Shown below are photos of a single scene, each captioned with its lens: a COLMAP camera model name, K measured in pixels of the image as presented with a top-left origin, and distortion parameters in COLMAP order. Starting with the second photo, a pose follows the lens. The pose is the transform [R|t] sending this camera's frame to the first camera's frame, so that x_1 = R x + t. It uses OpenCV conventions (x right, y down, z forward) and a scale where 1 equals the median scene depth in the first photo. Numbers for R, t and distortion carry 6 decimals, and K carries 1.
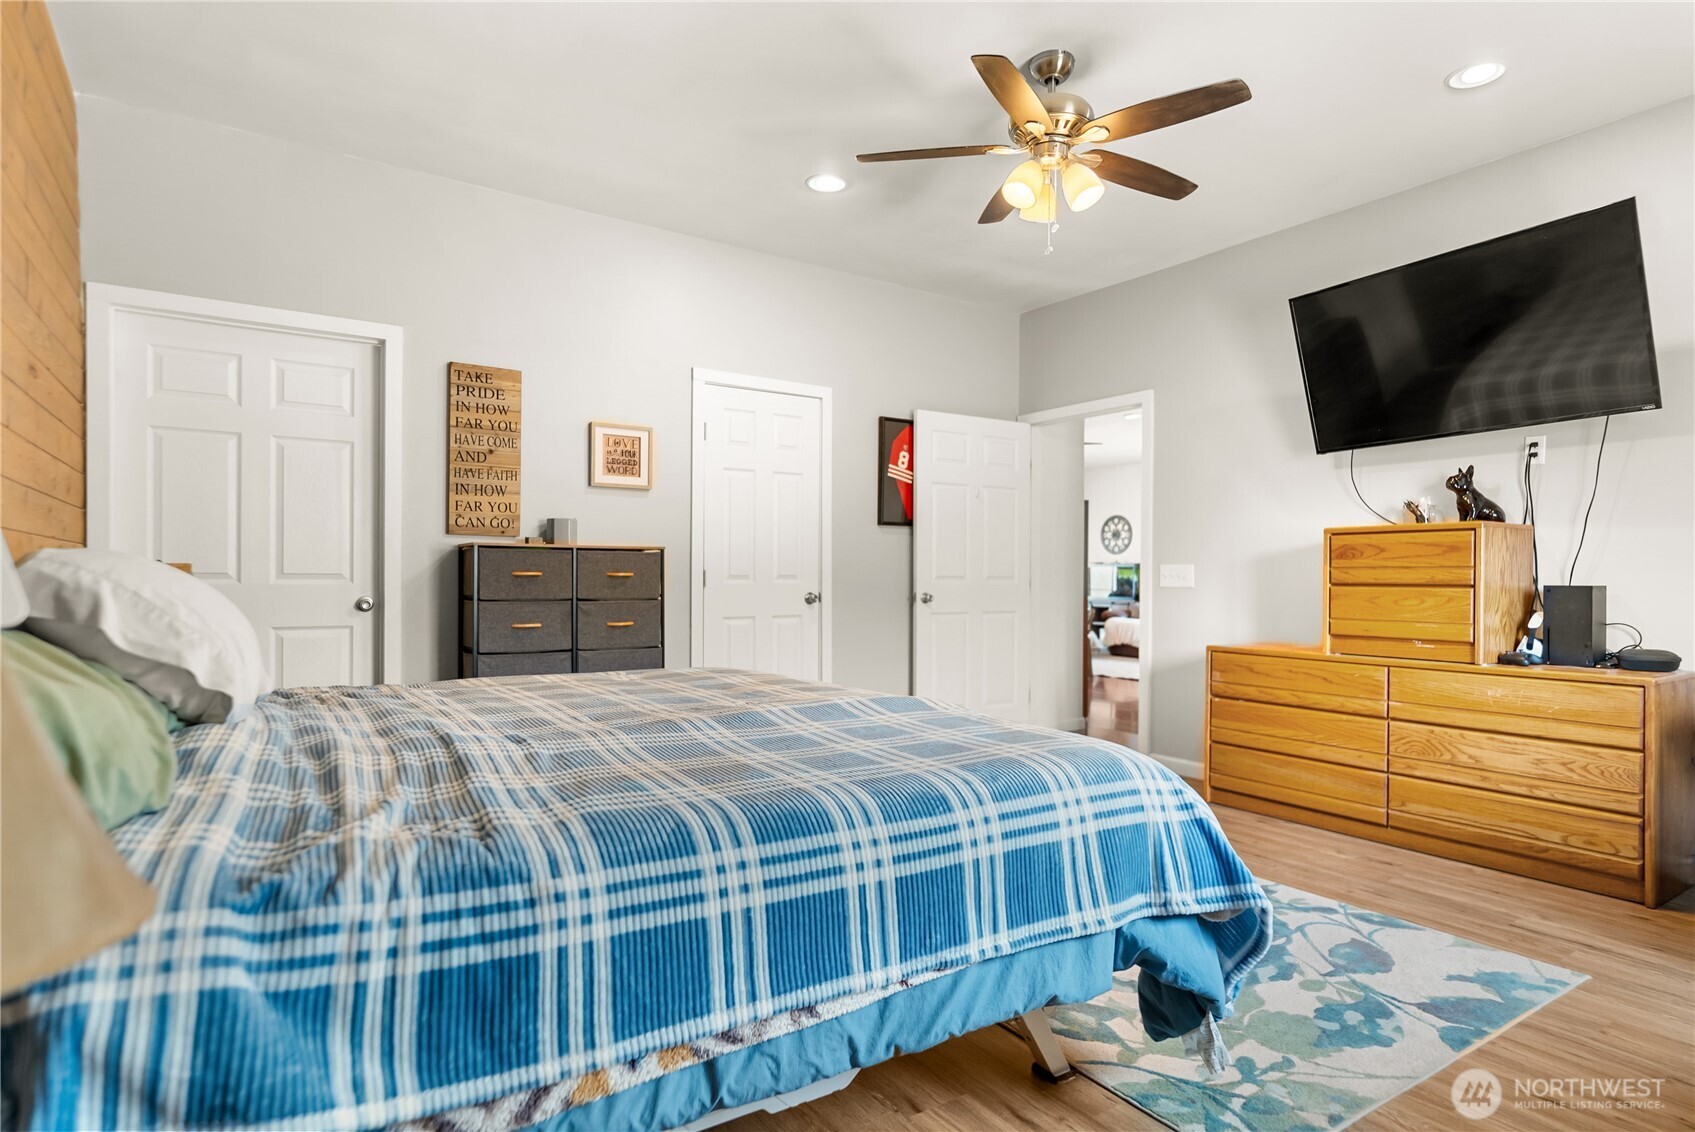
lens RADIAL K [[901.4, 0, 847.5], [0, 901.4, 566.0], [0, 0, 1]] dist [-0.000356, 0.000069]
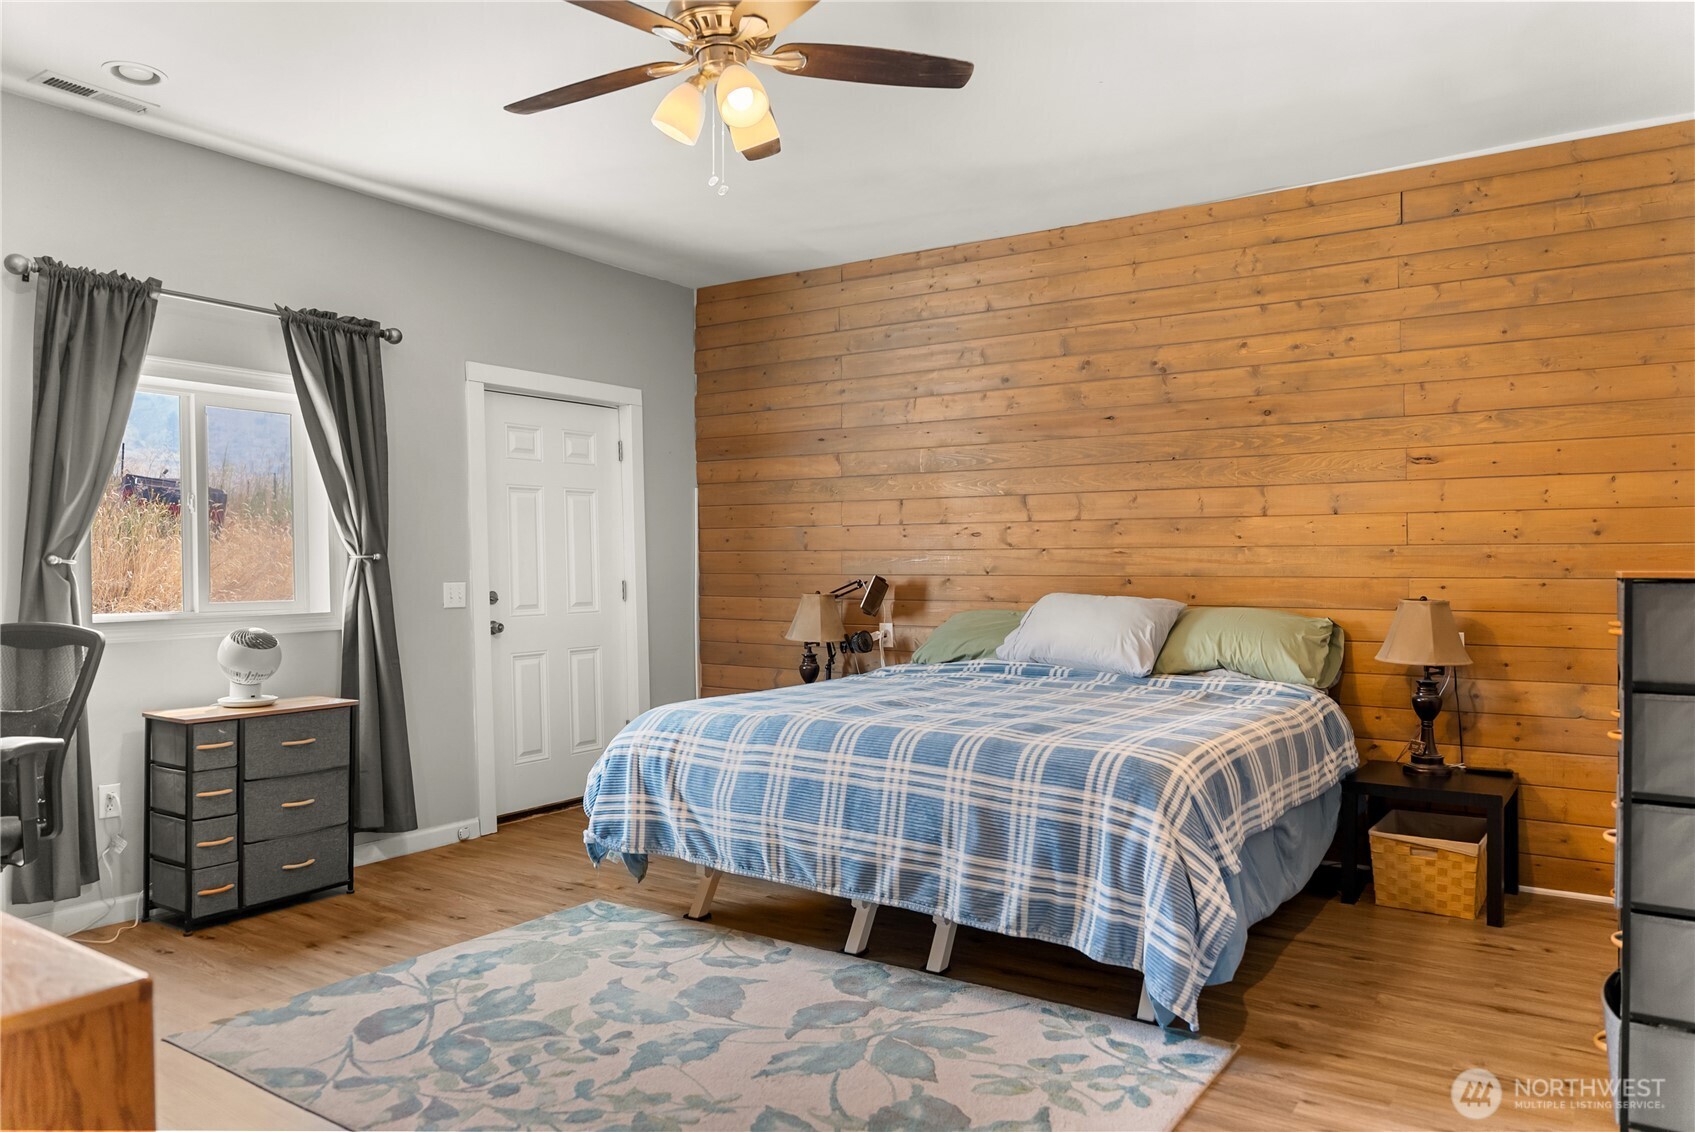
lens RADIAL K [[1138.3, 0, 847.5], [0, 1138.3, 566.0], [0, 0, 1]] dist [0.000886, -0.000232]
pose [[-0.928448, 0.001728, -0.371458, 0.607486], [0.001108, 0.999998, 0.001882, -0.055973], [0.371461, 0.001335, -0.928448, 2.467838]]
